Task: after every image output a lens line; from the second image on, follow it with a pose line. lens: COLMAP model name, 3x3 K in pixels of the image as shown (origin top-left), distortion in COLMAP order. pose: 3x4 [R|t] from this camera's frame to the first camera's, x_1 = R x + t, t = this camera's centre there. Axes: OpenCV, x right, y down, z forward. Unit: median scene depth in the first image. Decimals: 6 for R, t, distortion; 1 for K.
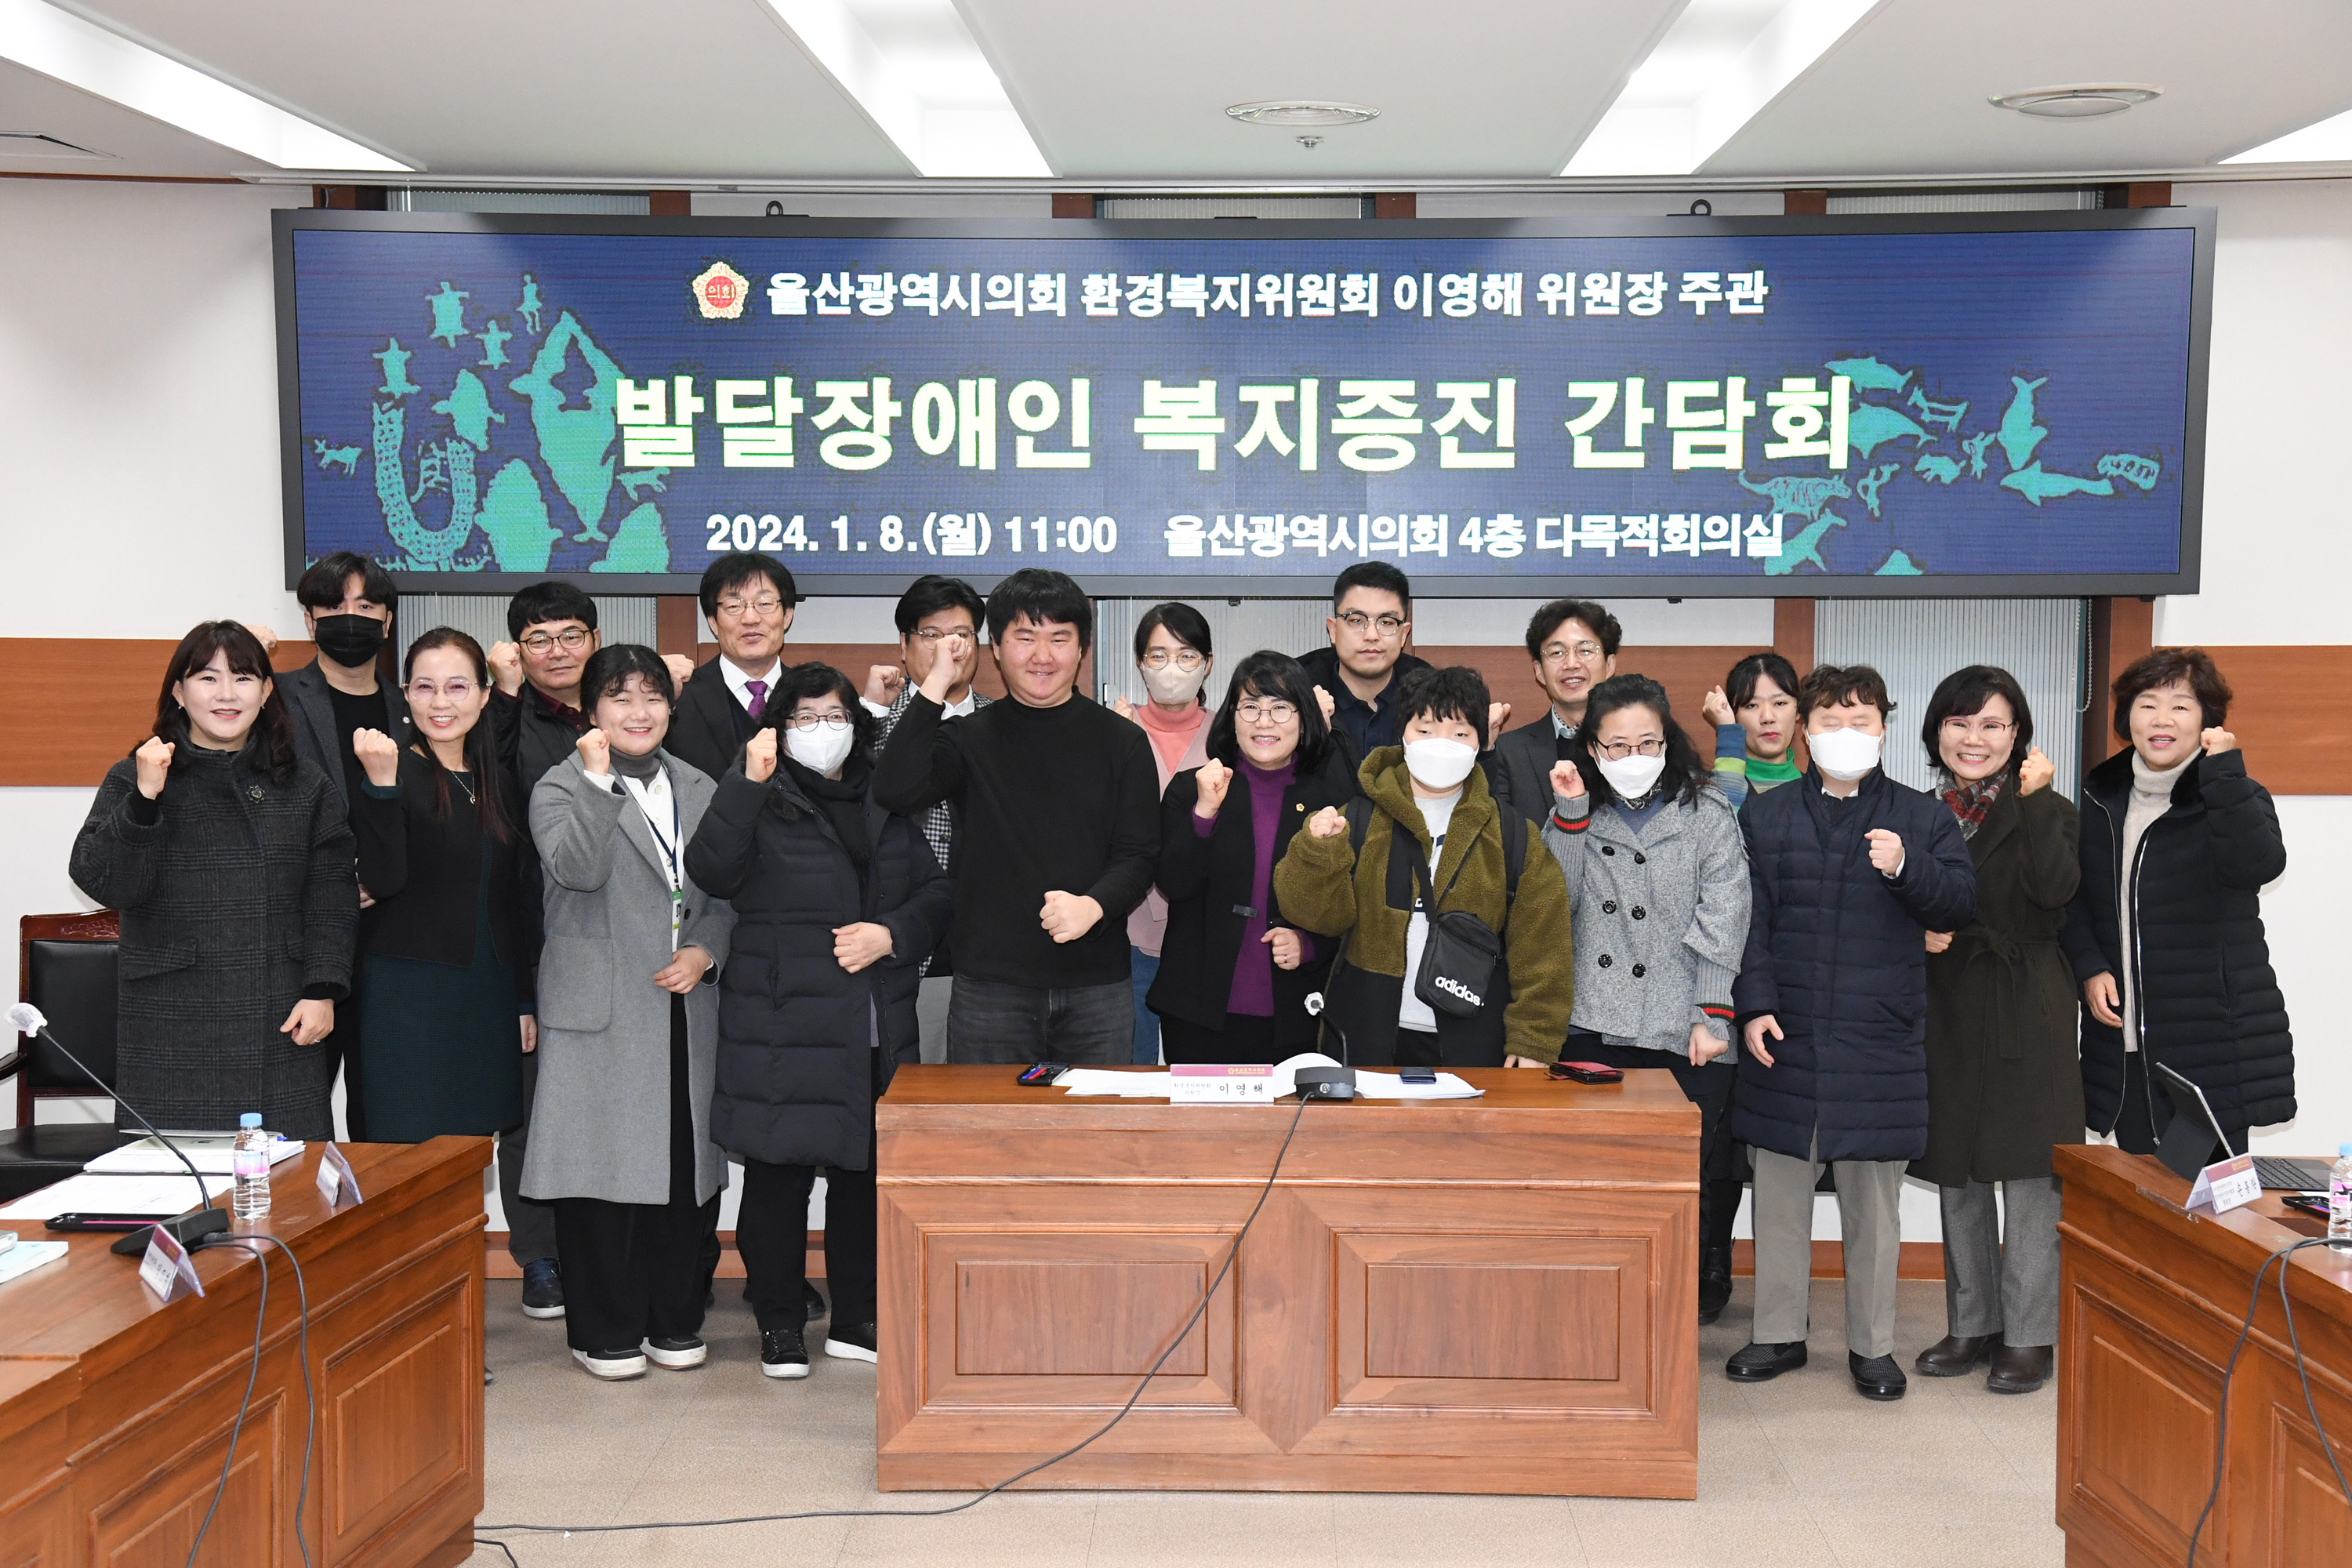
lens RADIAL K [[3306.7, 0, 1198.3], [0, 3306.7, 812.6], [0, 0, 1]] dist [0.206112, 0.000000]
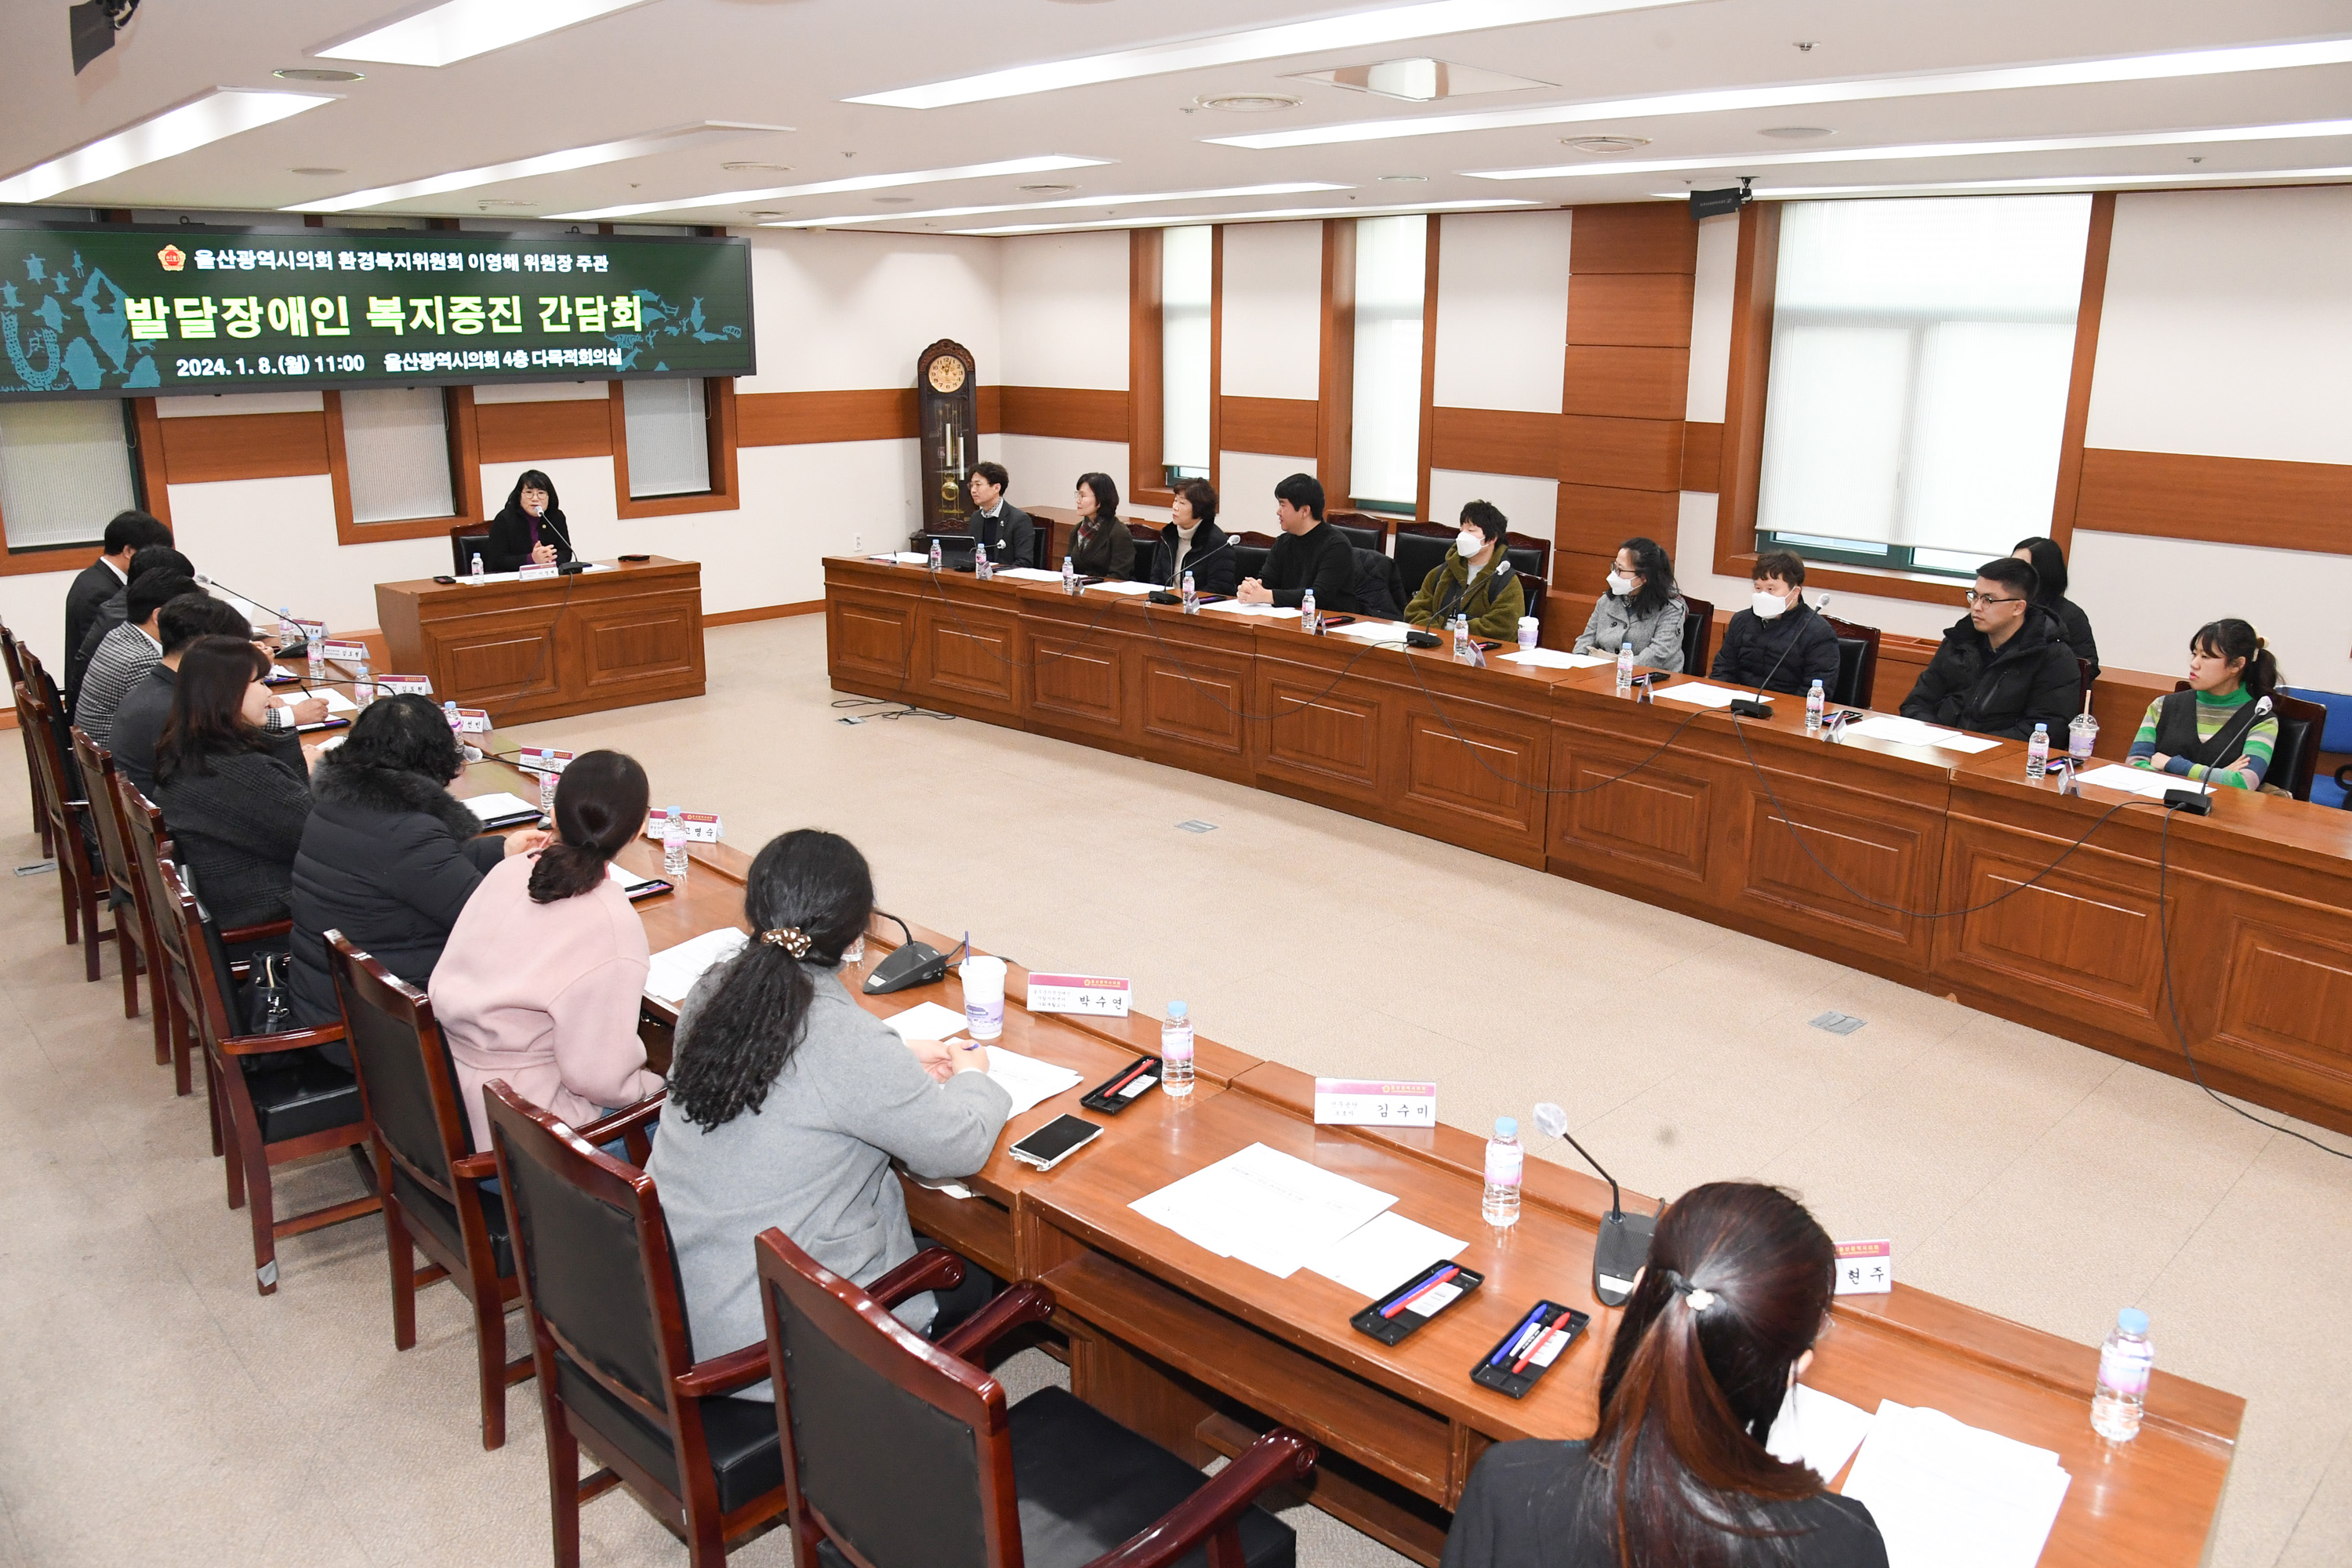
lens RADIAL K [[1696.9, 0, 1216.4], [0, 1696.9, 768.5], [0, 0, 1]] dist [-0.109461, 0.055635]
pose [[0.695663, -0.180900, 0.695218, -0.475718], [0.051864, 0.977896, 0.202558, -0.006537], [-0.716494, -0.104856, 0.689668, -0.287065]]
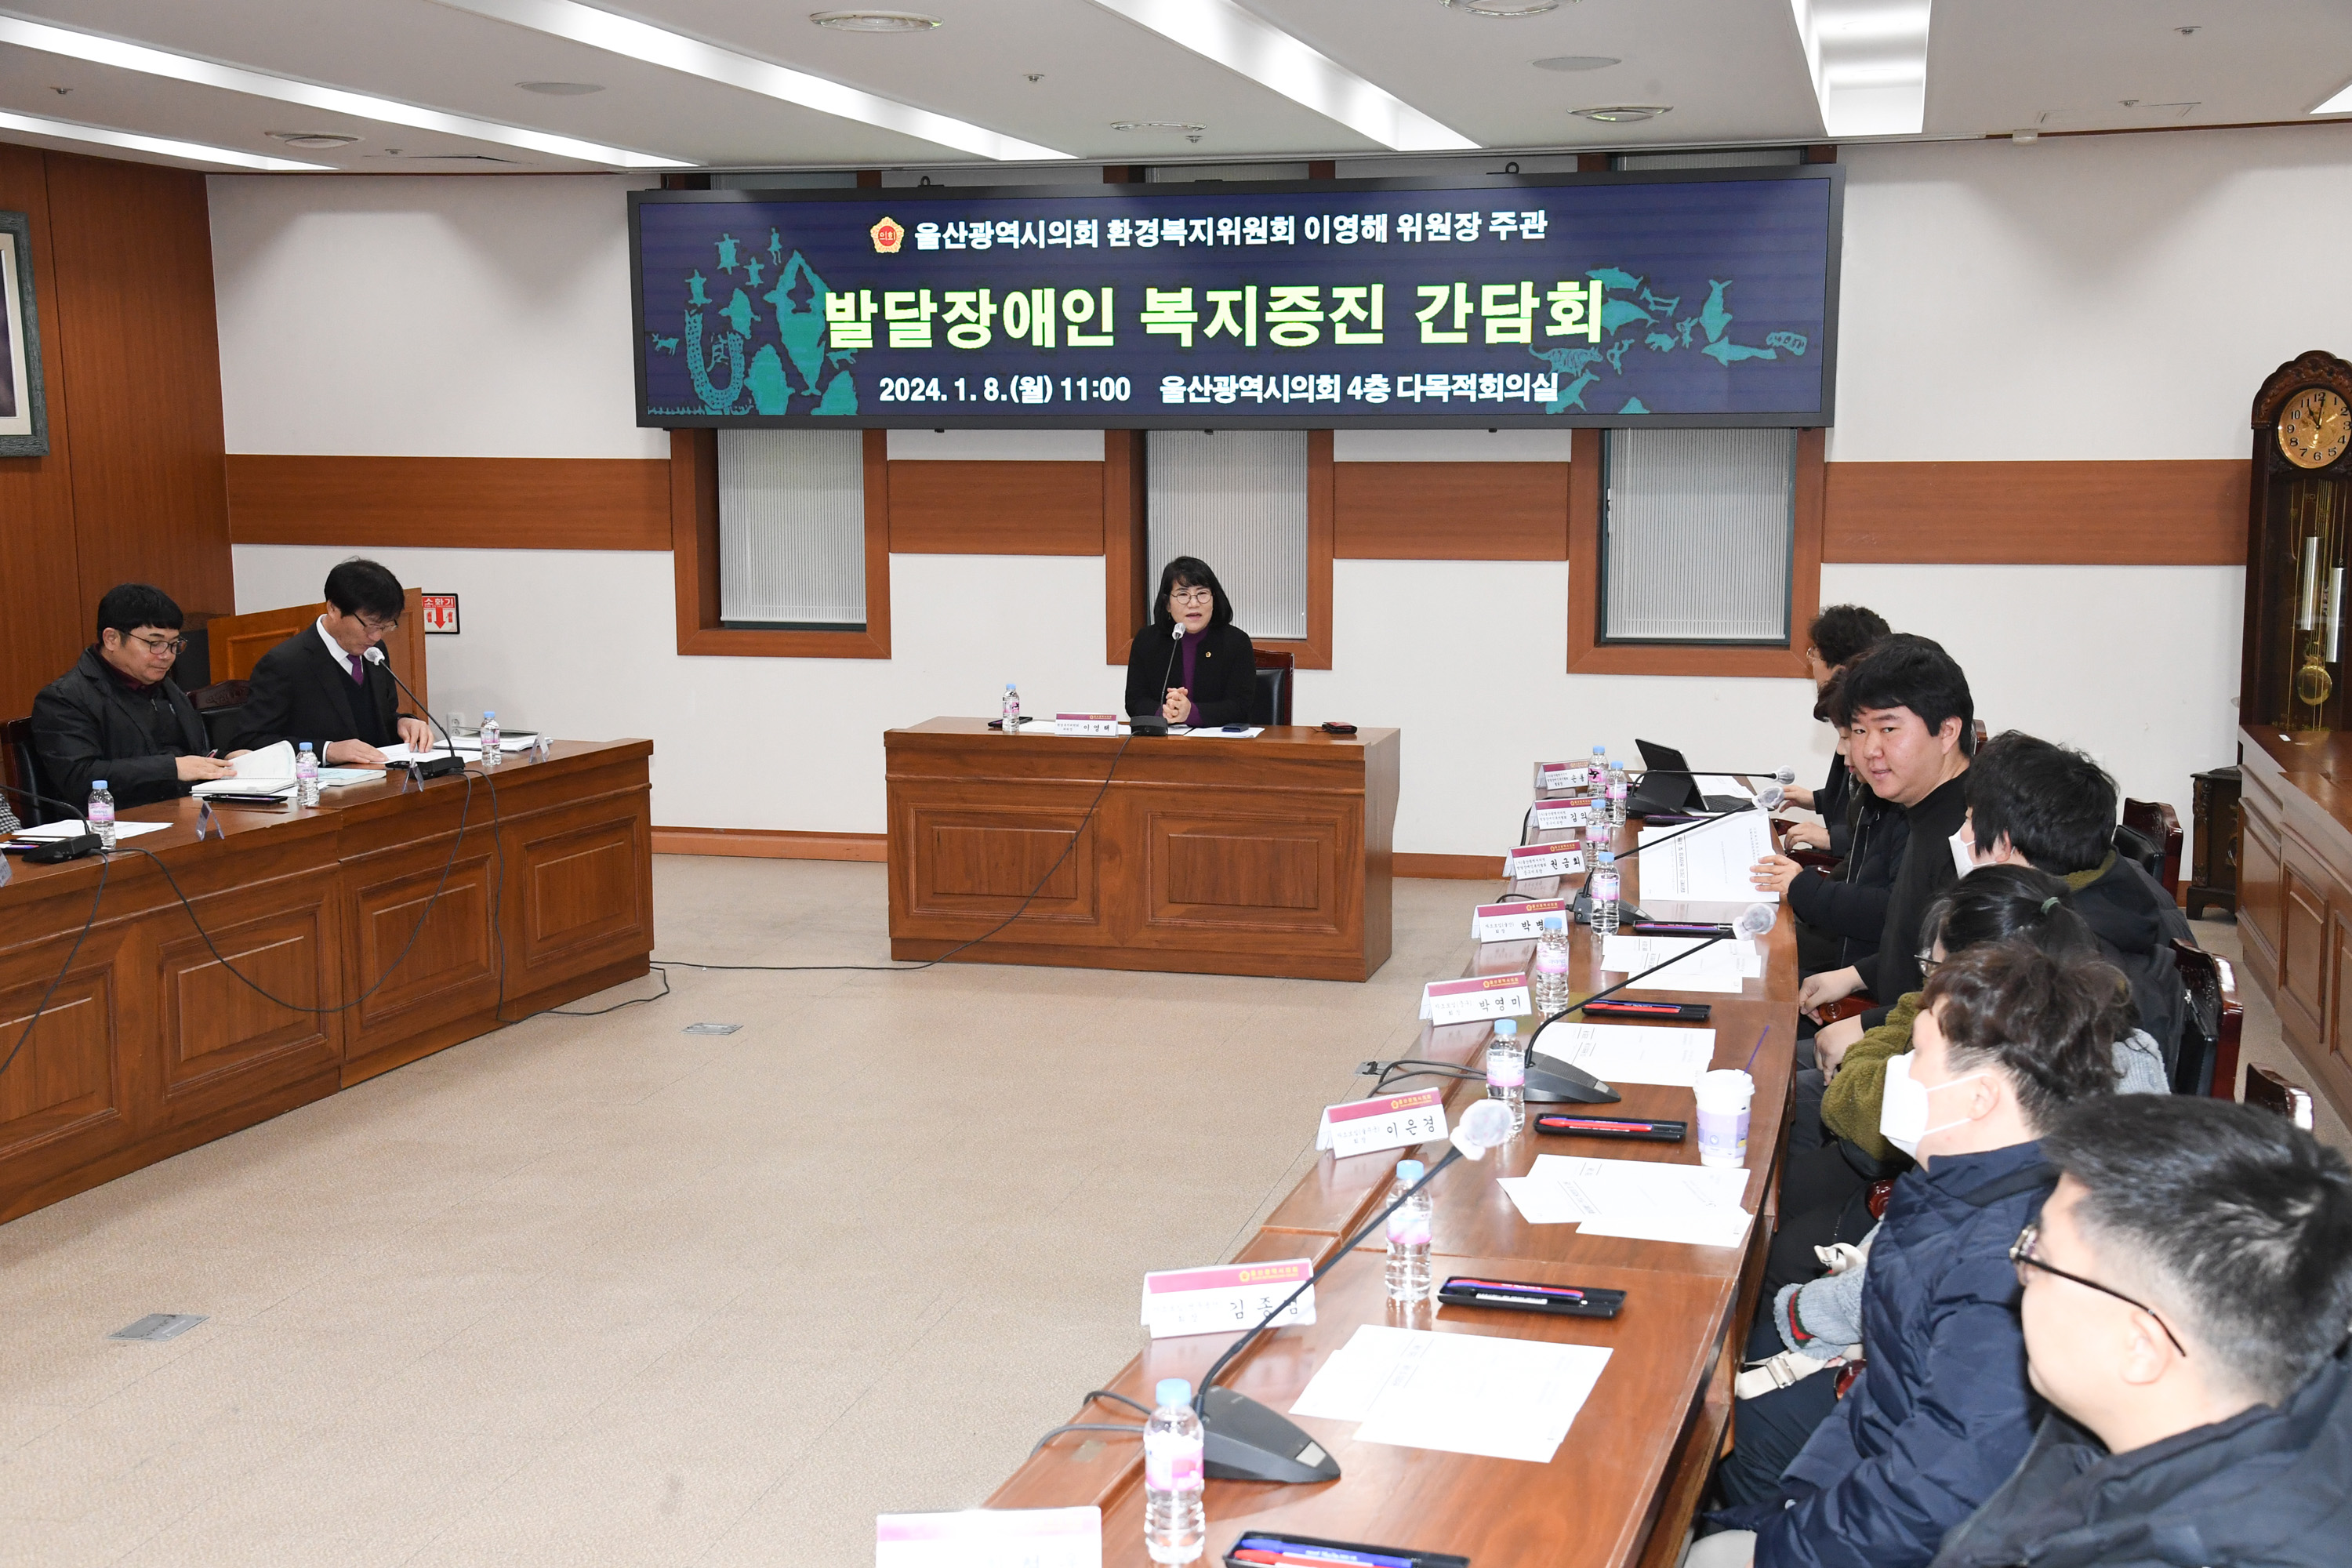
lens RADIAL K [[2899.9, 0, 1187.3], [0, 2899.9, 781.5], [0, 0, 1]] dist [0.149302, 0.000000]
pose [[0.974453, 0.024509, -0.223252, 0.310716], [-0.012430, 0.998390, 0.055352, 0.023800], [0.224249, -0.051163, 0.973188, -0.327886]]
